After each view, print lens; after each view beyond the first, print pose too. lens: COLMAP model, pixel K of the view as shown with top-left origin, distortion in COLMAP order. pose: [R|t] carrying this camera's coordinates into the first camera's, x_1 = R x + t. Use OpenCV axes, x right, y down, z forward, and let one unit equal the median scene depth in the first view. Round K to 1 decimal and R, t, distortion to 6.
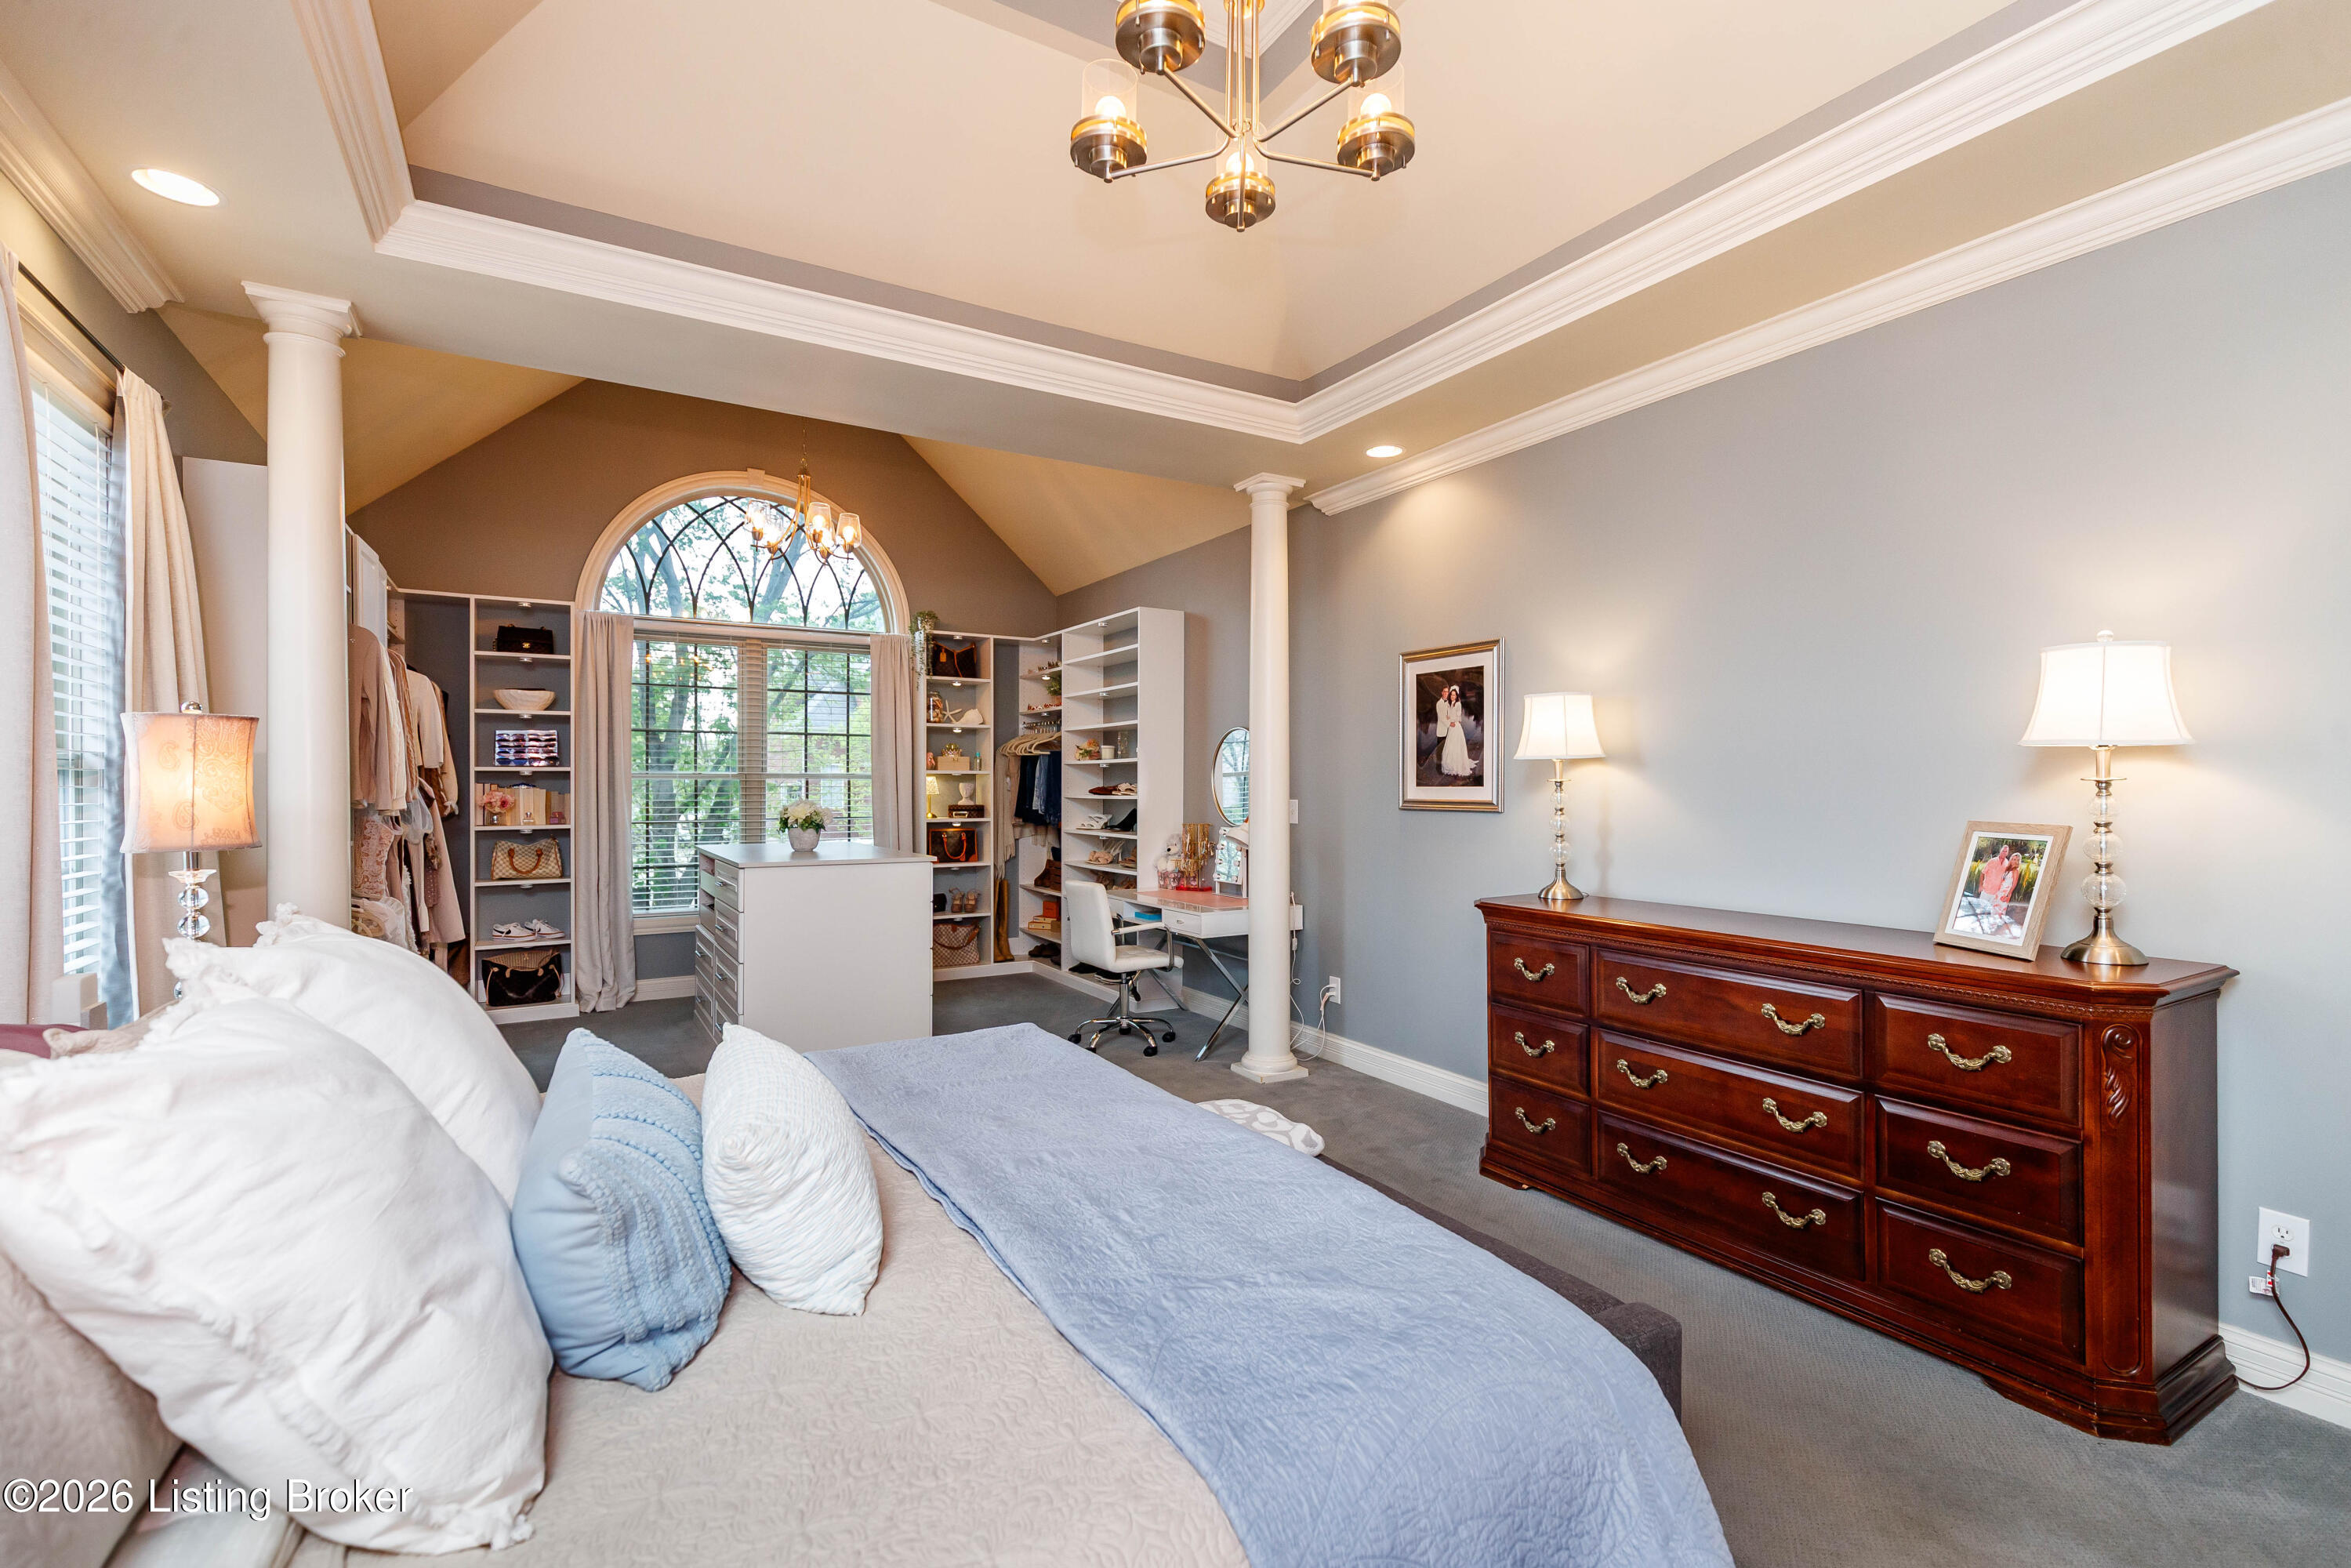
lens RADIAL K [[1046.2, 0, 1184.7], [0, 1046.2, 788.5], [0, 0, 1]] dist [0.005496, -0.001291]
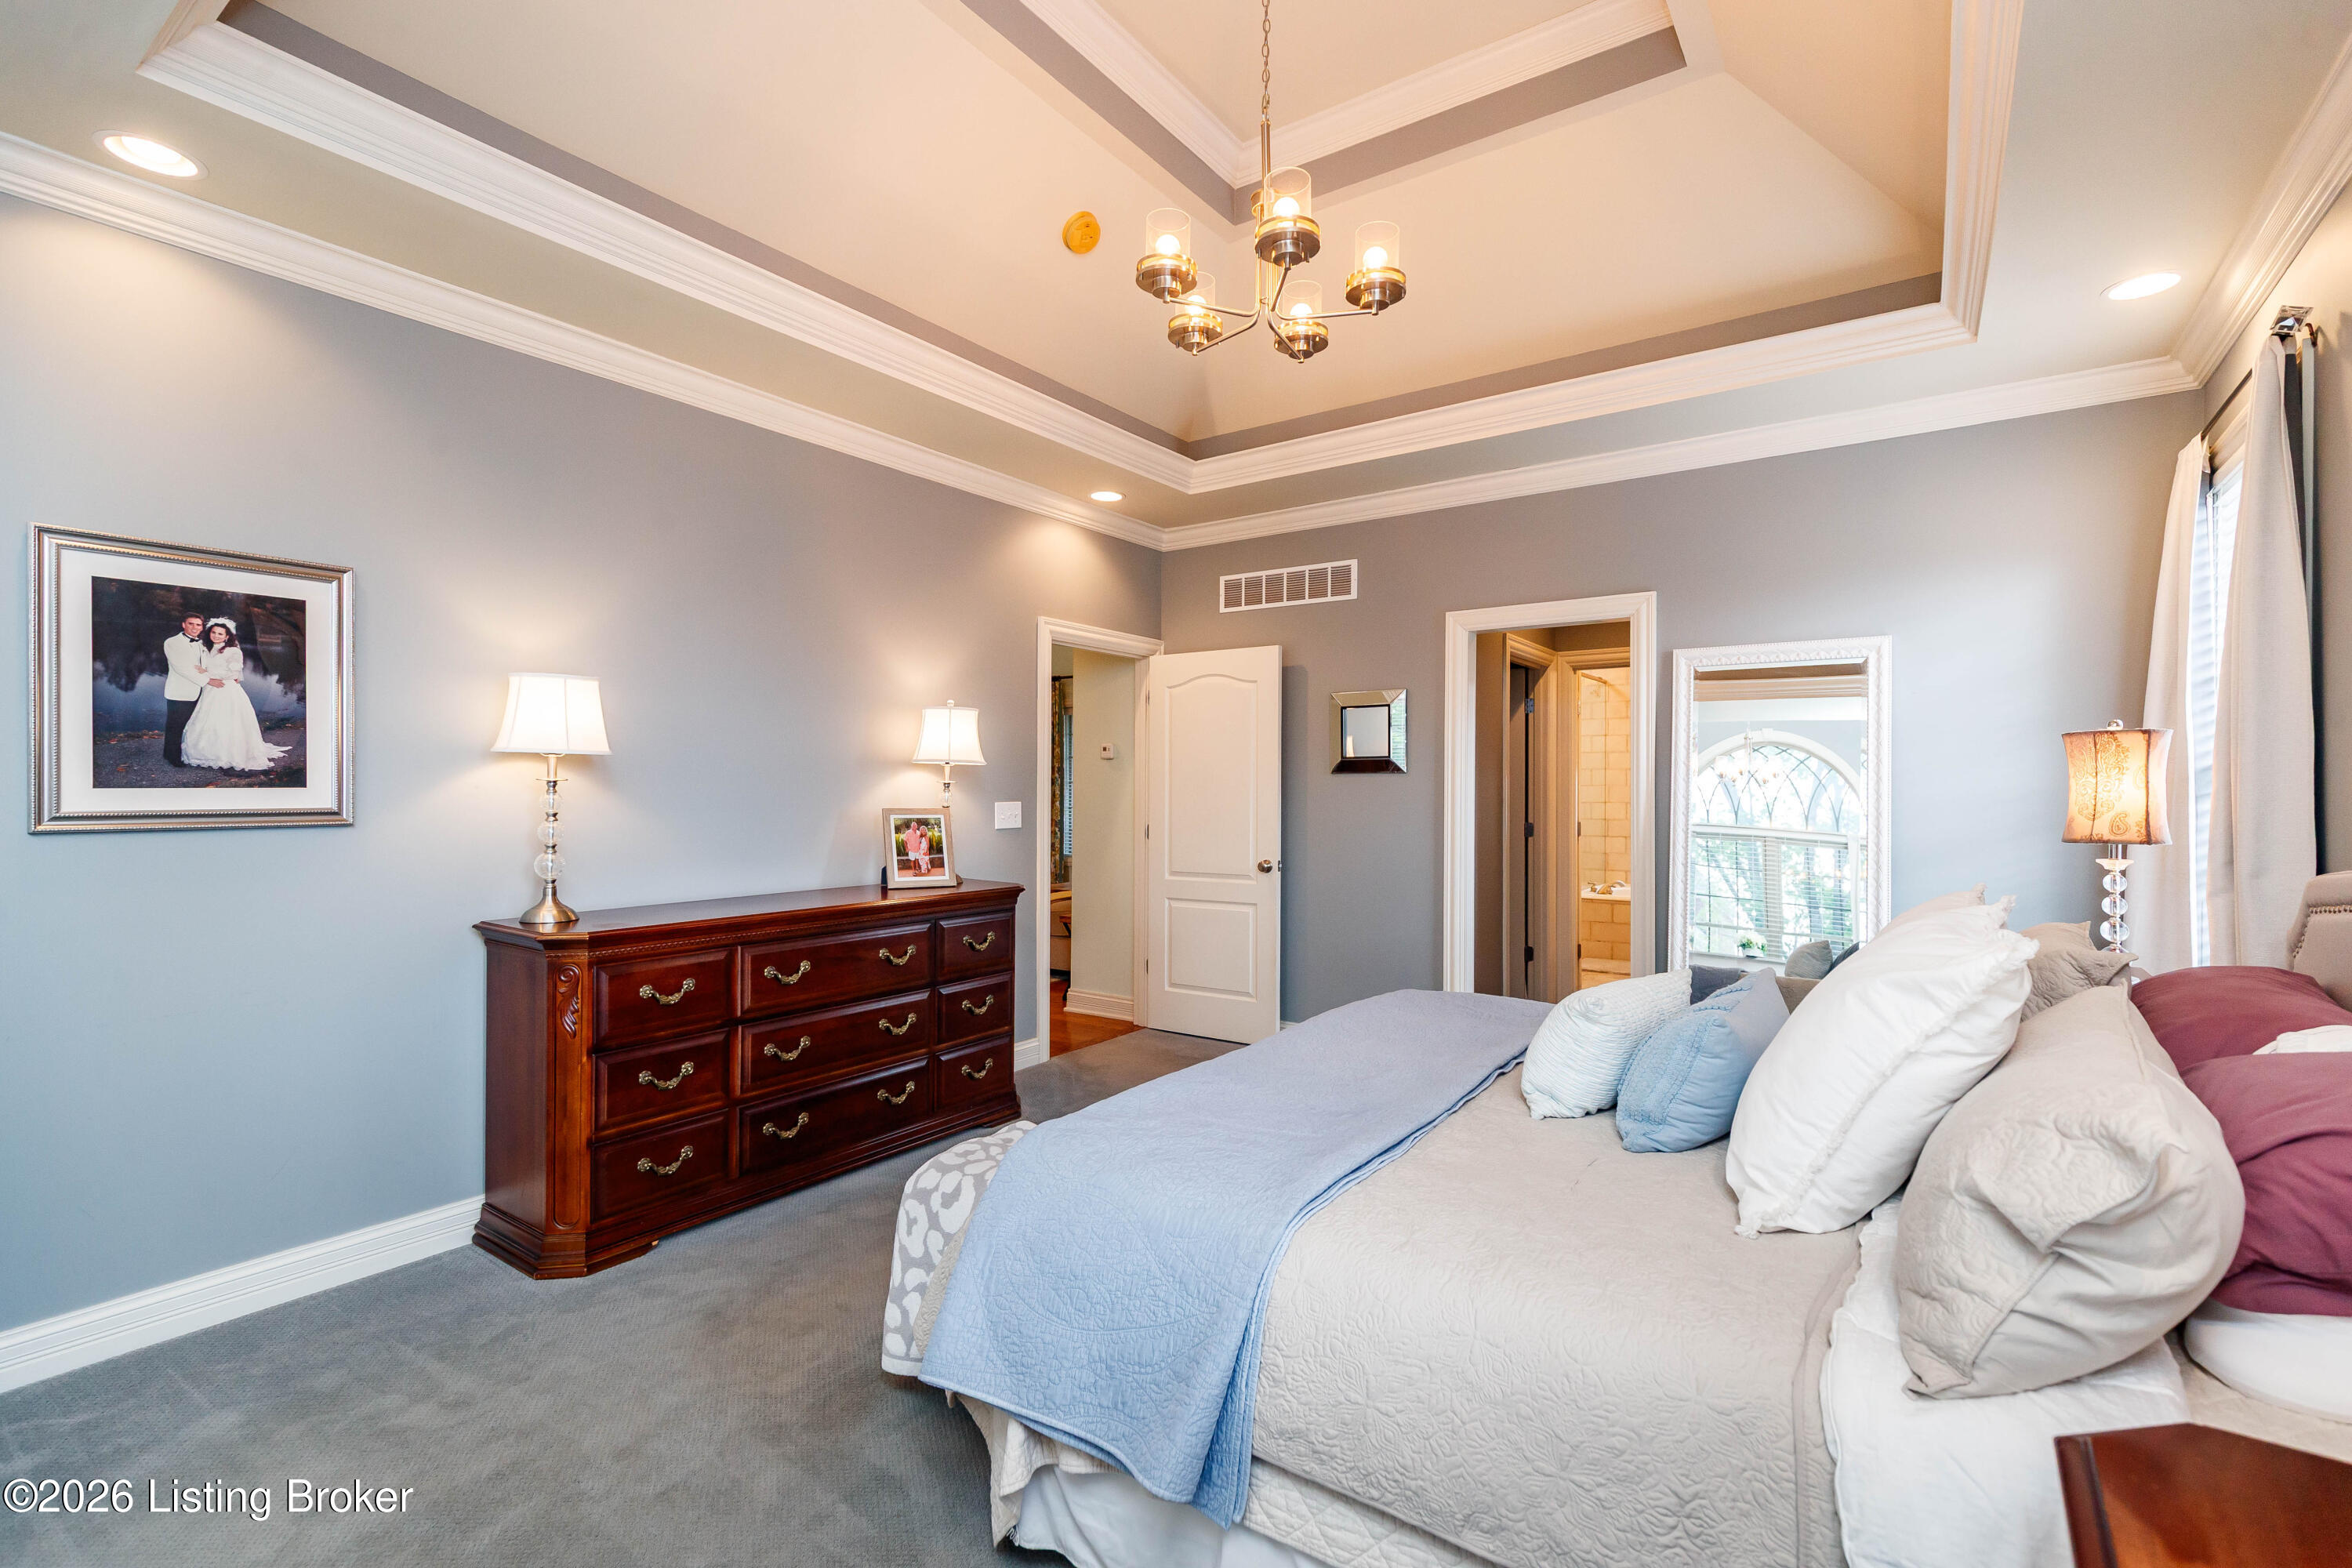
lens RADIAL K [[1046.5, 0, 1197.1], [0, 1046.5, 785.2], [0, 0, 1]] dist [0.005496, -0.001291]
pose [[-0.413134, -0.001019, 0.910670, -0.609312], [0.001605, 0.999997, 0.001848, -0.003904], [-0.910669, 0.002225, -0.413131, 0.874355]]
